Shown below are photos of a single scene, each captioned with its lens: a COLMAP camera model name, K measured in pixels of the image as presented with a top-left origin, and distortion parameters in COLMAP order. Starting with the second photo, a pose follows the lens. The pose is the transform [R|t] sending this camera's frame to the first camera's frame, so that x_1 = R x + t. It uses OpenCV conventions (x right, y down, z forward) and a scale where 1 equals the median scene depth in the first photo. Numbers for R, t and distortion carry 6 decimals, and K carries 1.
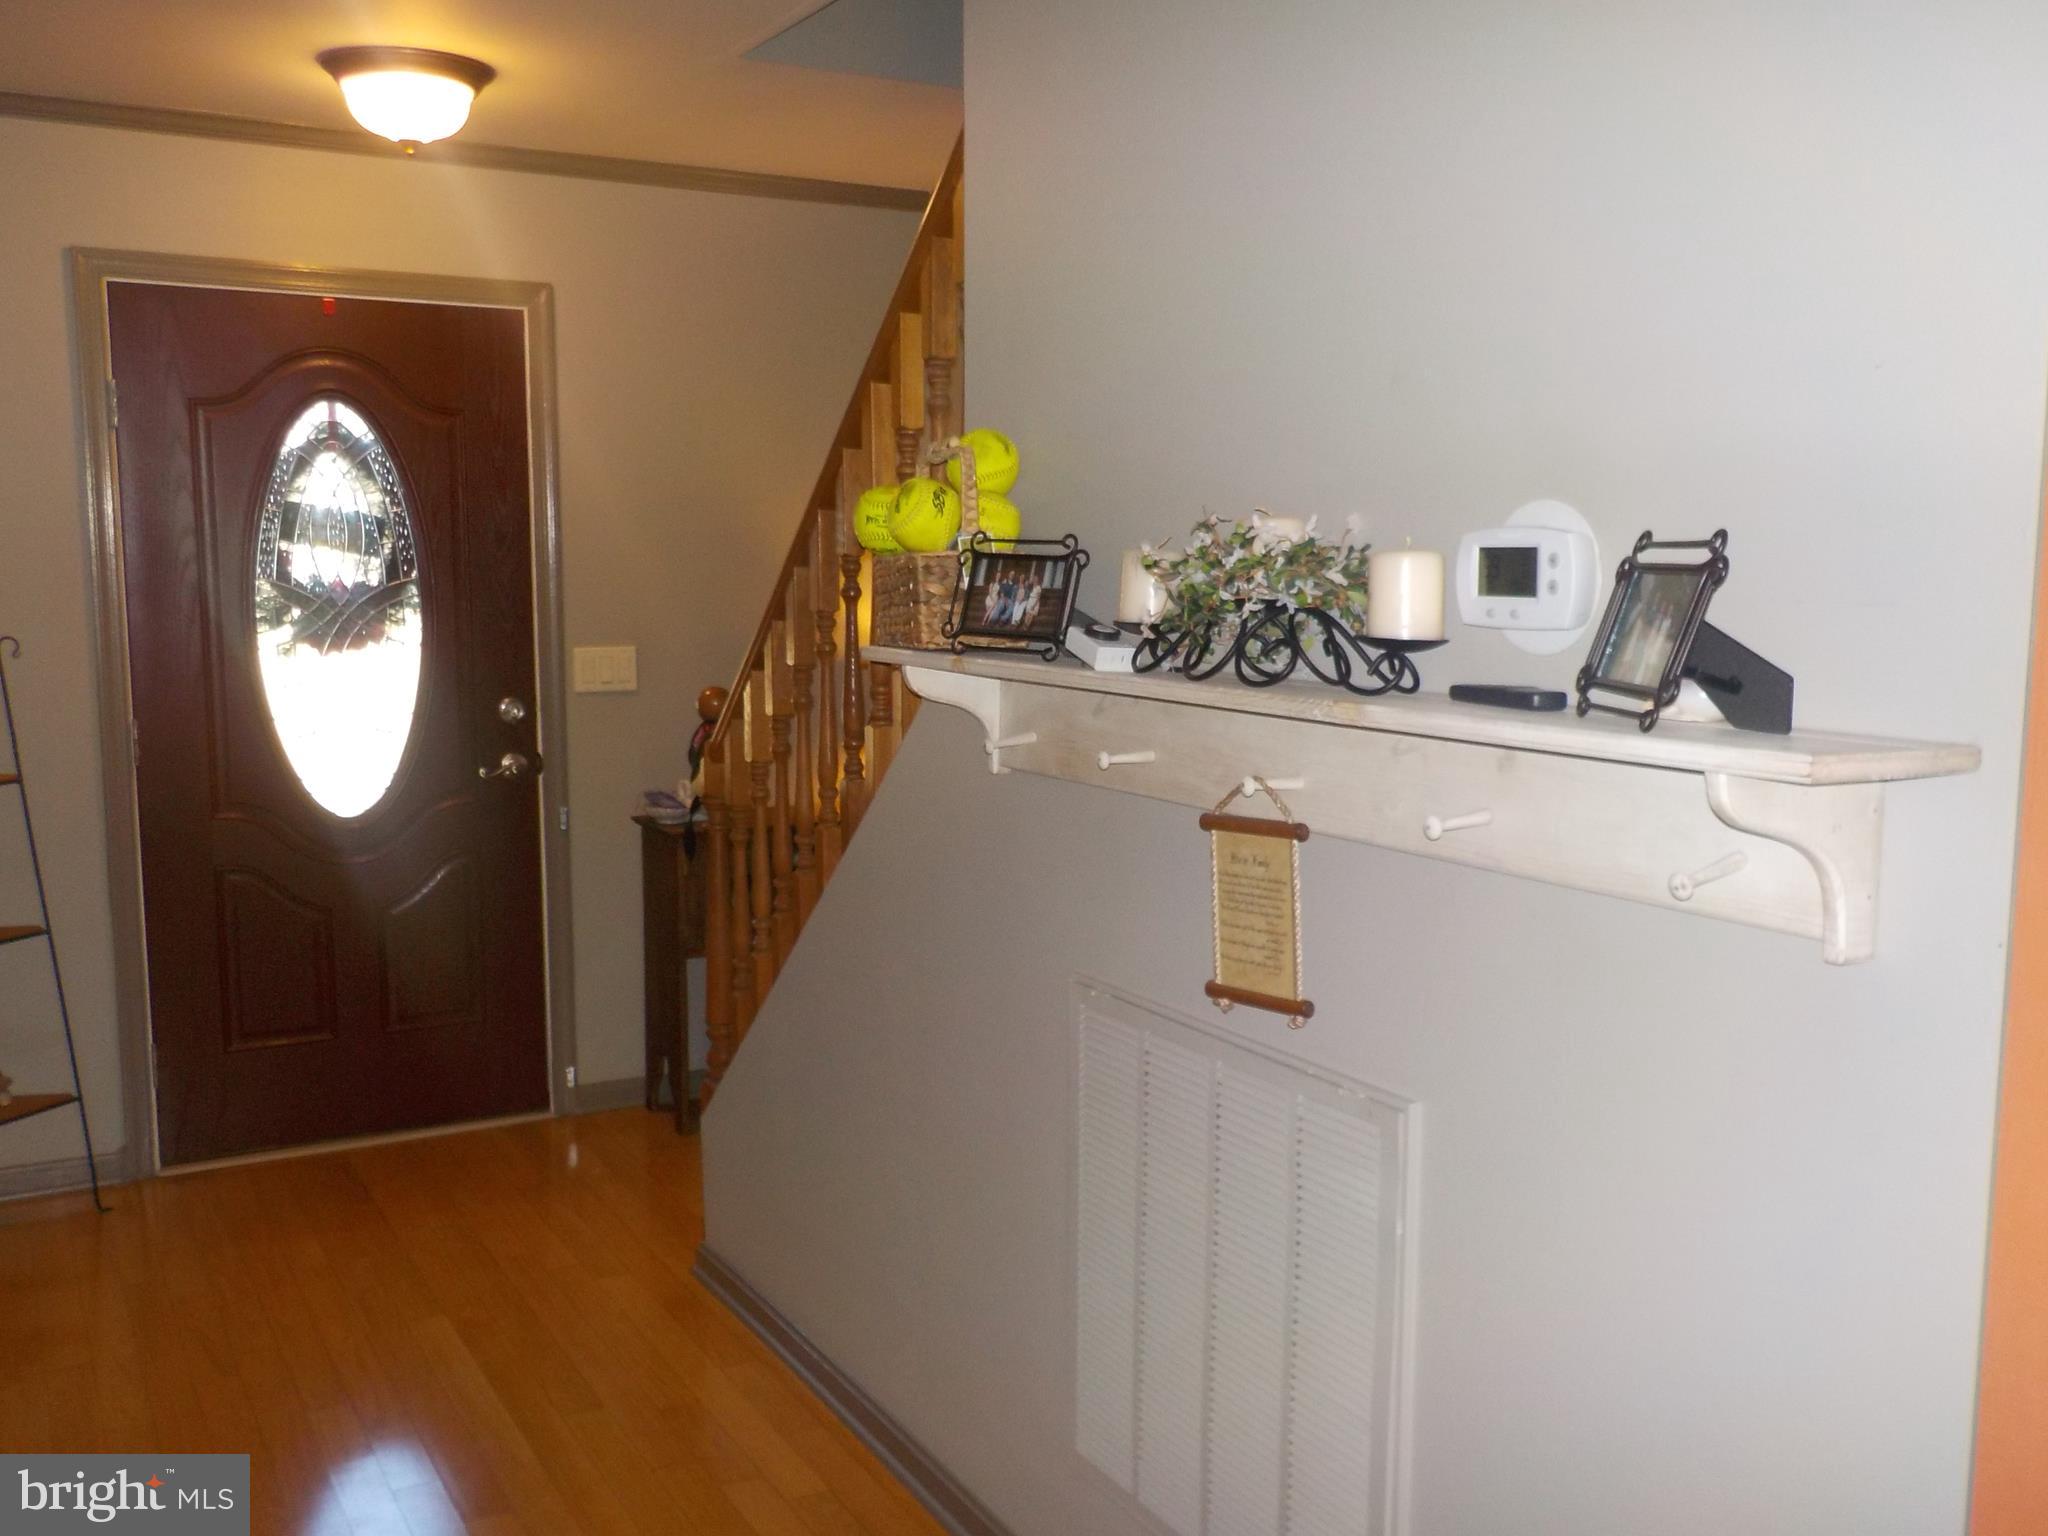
lens RADIAL K [[1862.8, 0, 1024.0], [0, 1862.8, 768.0], [0, 0, 1]] dist [0.007999, 0.021214]
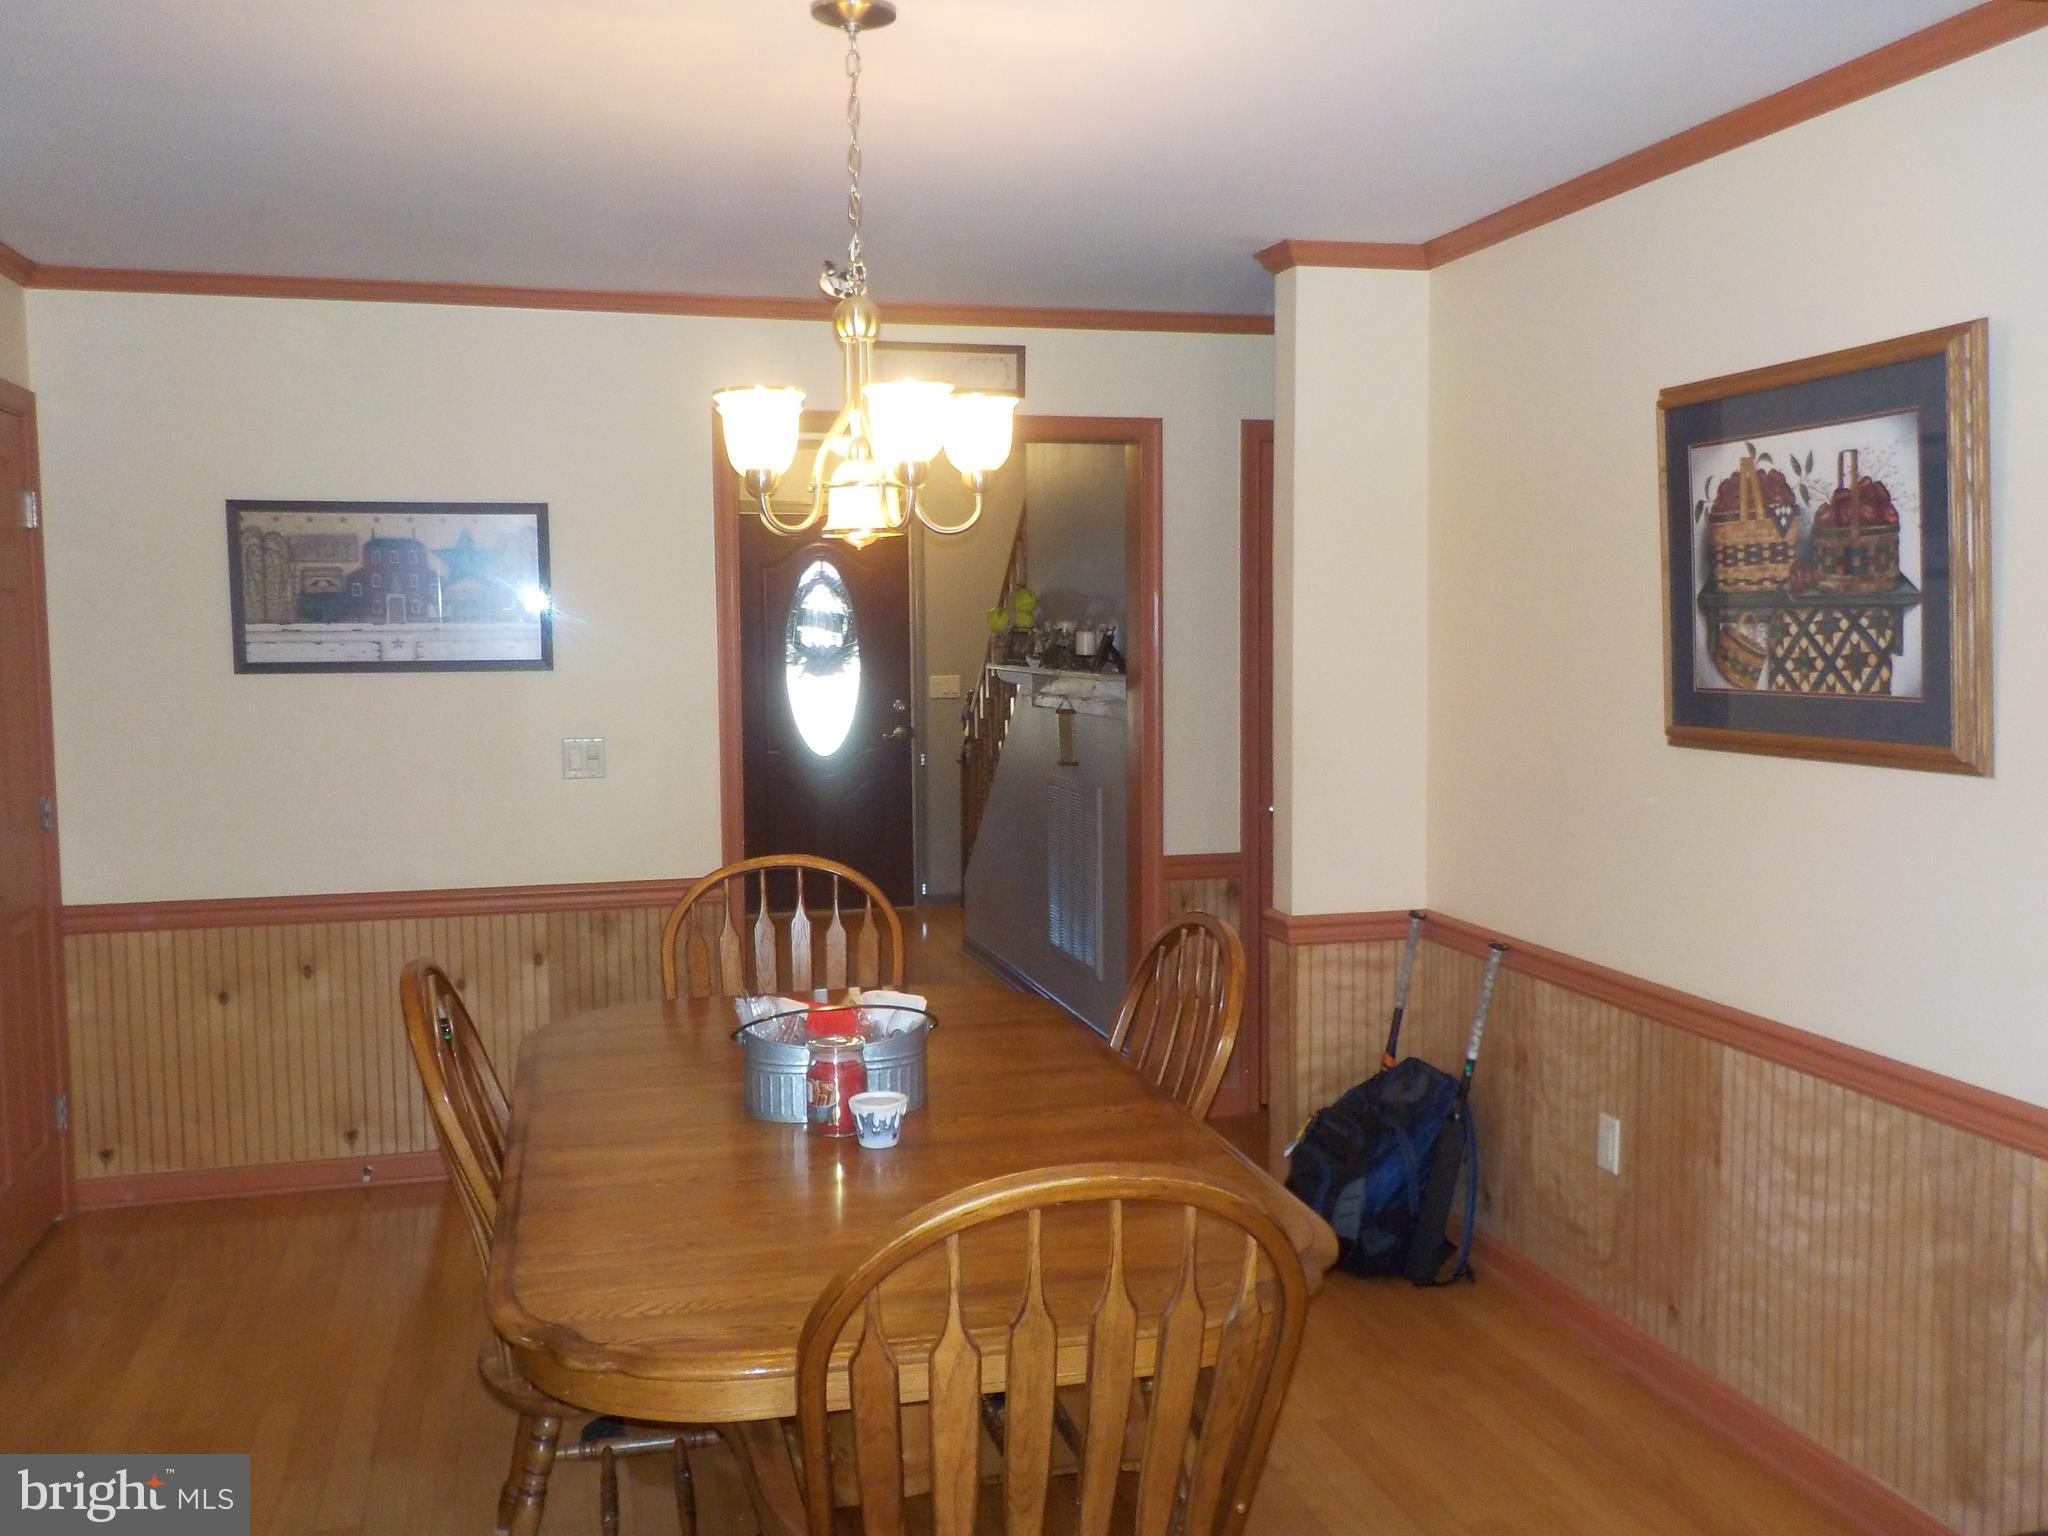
lens RADIAL K [[1862.8, 0, 1024.0], [0, 1862.8, 768.0], [0, 0, 1]] dist [0.007999, 0.021214]
pose [[0.973647, 0.010530, -0.227816, 0.343275], [-0.018844, 0.999232, -0.034350, 0.109584], [0.227280, 0.037737, 0.973098, -1.015023]]
